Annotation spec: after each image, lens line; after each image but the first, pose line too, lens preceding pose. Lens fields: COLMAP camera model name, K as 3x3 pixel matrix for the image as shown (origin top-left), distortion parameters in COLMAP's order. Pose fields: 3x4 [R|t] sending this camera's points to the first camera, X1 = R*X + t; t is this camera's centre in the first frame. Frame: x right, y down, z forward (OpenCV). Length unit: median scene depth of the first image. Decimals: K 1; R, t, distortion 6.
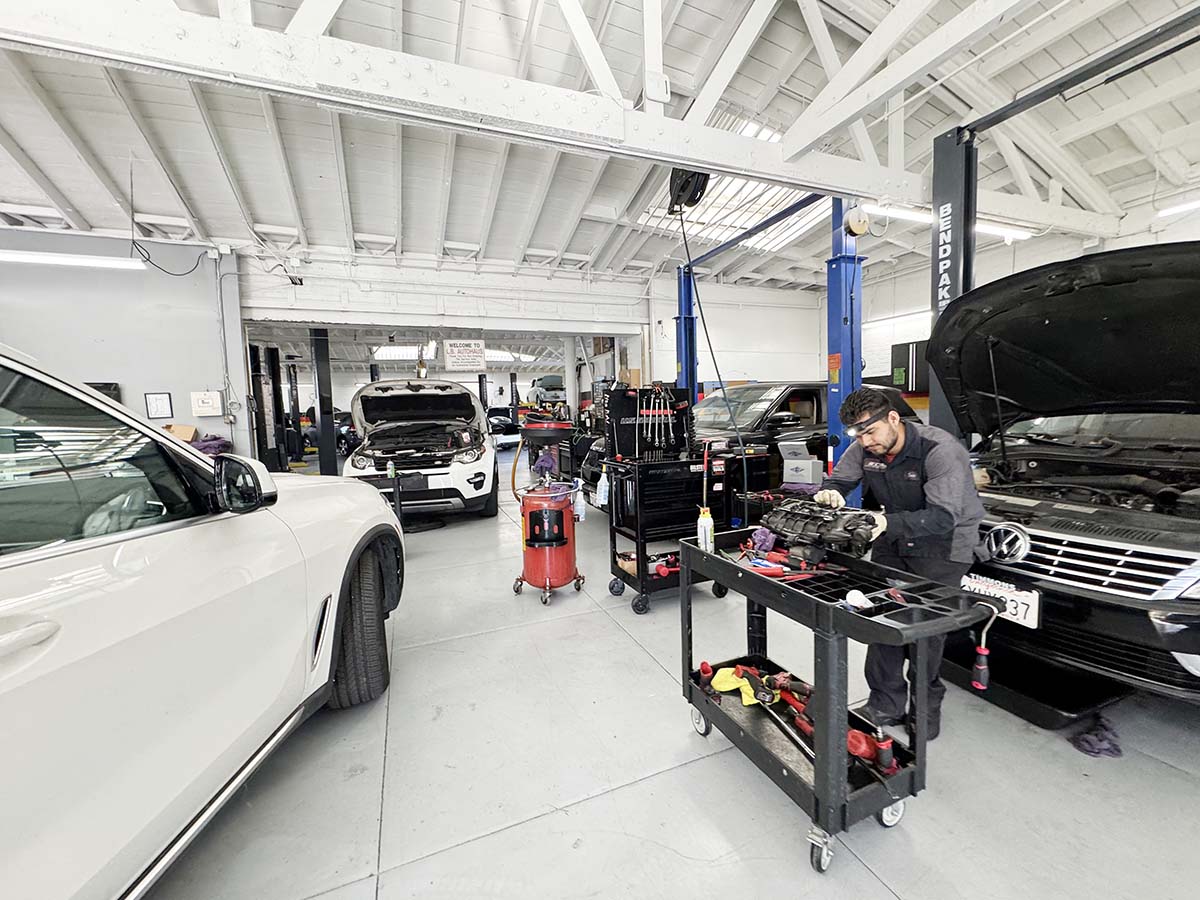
lens RADIAL K [[478.8, 0, 601.0], [0, 478.8, 446.5], [0, 0, 1]] dist [-0.000048, 0.000600]
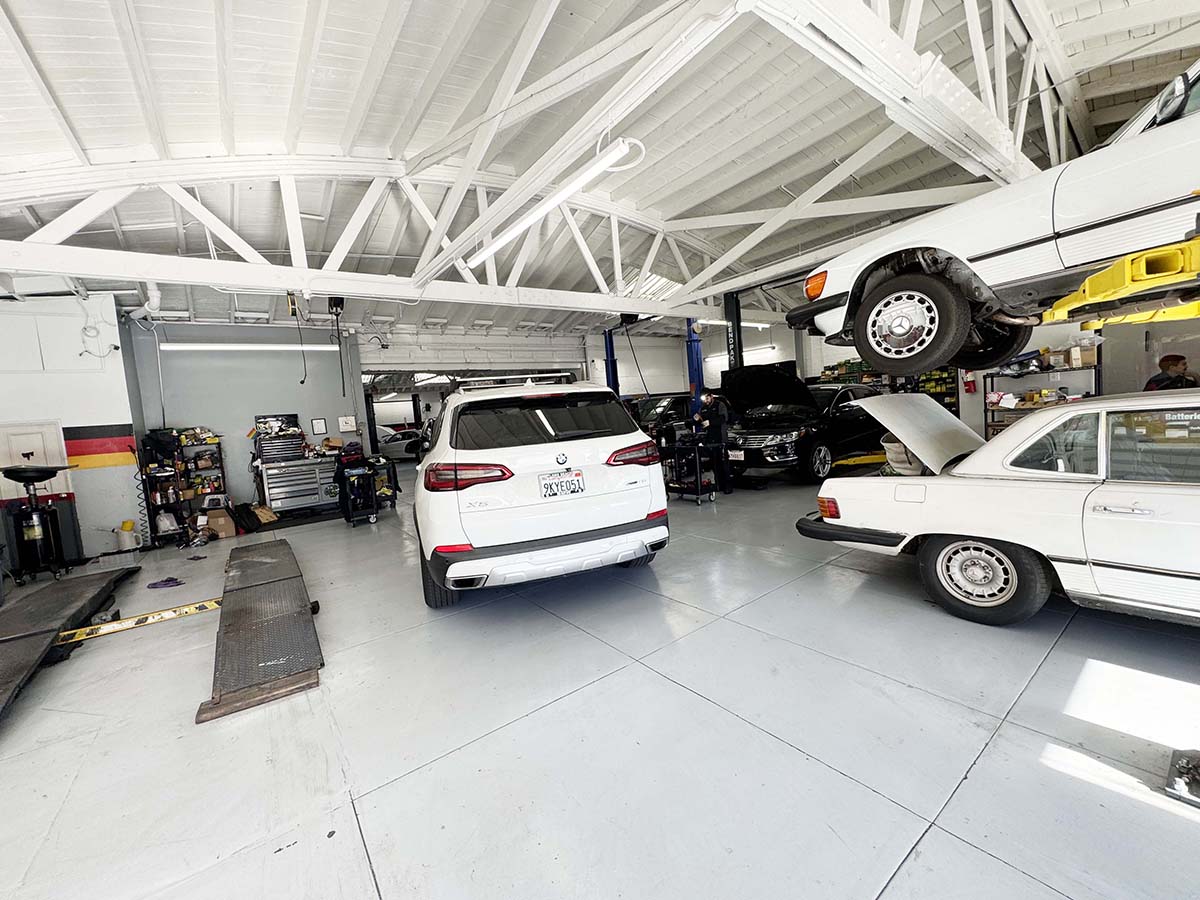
lens RADIAL K [[478.8, 0, 598.7], [0, 478.8, 449.8], [0, 0, 1]] dist [-0.000048, 0.000600]
pose [[0.965942, -0.070696, 0.248914, -0.562643], [0.073530, 0.997291, -0.002092, 0.095793], [-0.248091, 0.020323, 0.968523, -1.153352]]
